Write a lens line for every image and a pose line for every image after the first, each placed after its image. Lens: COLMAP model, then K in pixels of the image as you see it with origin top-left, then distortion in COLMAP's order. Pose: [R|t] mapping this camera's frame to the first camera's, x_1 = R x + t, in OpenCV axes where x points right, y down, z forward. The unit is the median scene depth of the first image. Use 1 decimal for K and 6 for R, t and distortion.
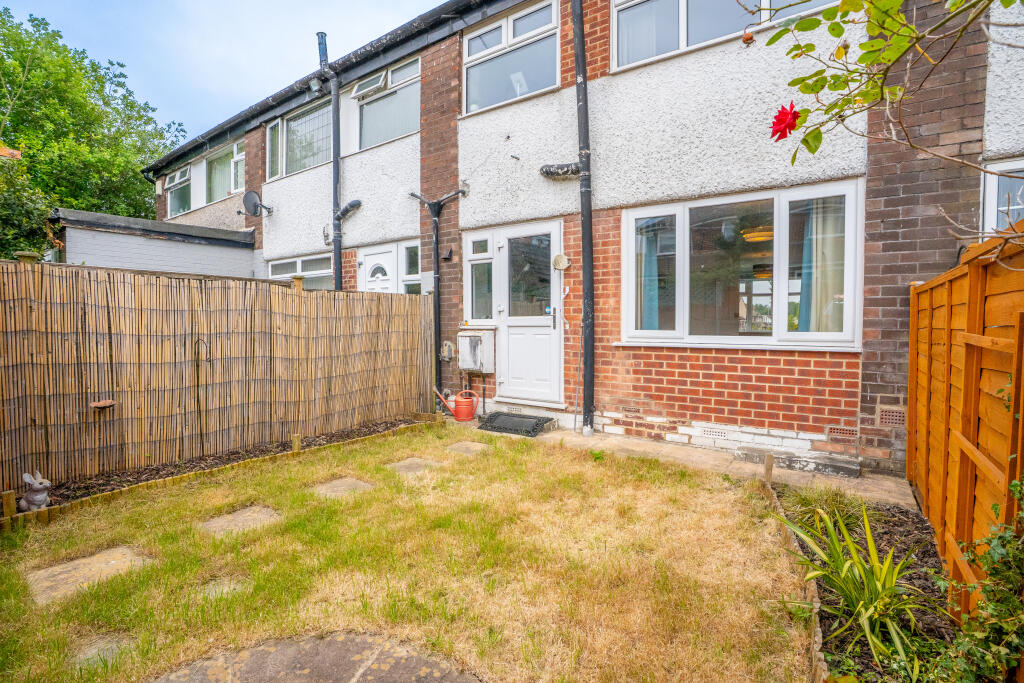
lens RADIAL K [[483.5, 0, 513.1], [0, 483.5, 342.3], [0, 0, 1]] dist [-0.073380, 0.030111]
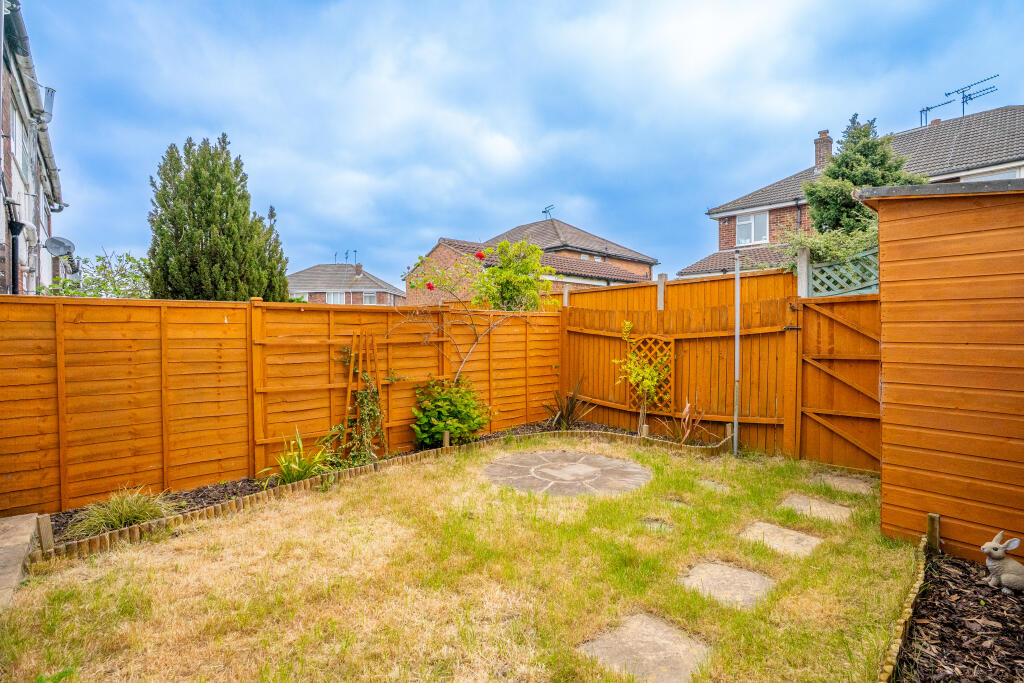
lens RADIAL K [[483.5, 0, 513.1], [0, 483.5, 342.3], [0, 0, 1]] dist [-0.073380, 0.030111]
pose [[-0.977782, -0.002970, 0.209604, -0.229585], [0.009353, 0.998286, 0.057774, -0.046244], [-0.209416, 0.058451, -0.976078, 1.115718]]
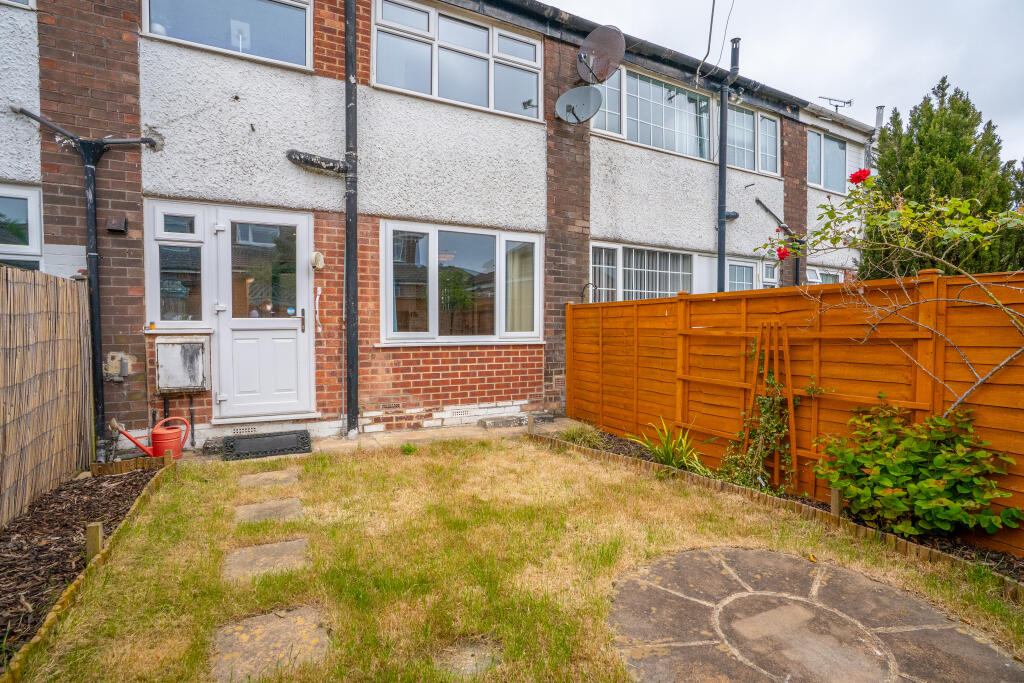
lens RADIAL K [[483.5, 0, 513.1], [0, 483.5, 342.3], [0, 0, 1]] dist [-0.073380, 0.030111]
pose [[0.466403, -0.027264, 0.884152, -0.581959], [0.034383, 0.999328, 0.012678, -0.006894], [-0.883904, 0.024487, 0.467028, 0.252905]]
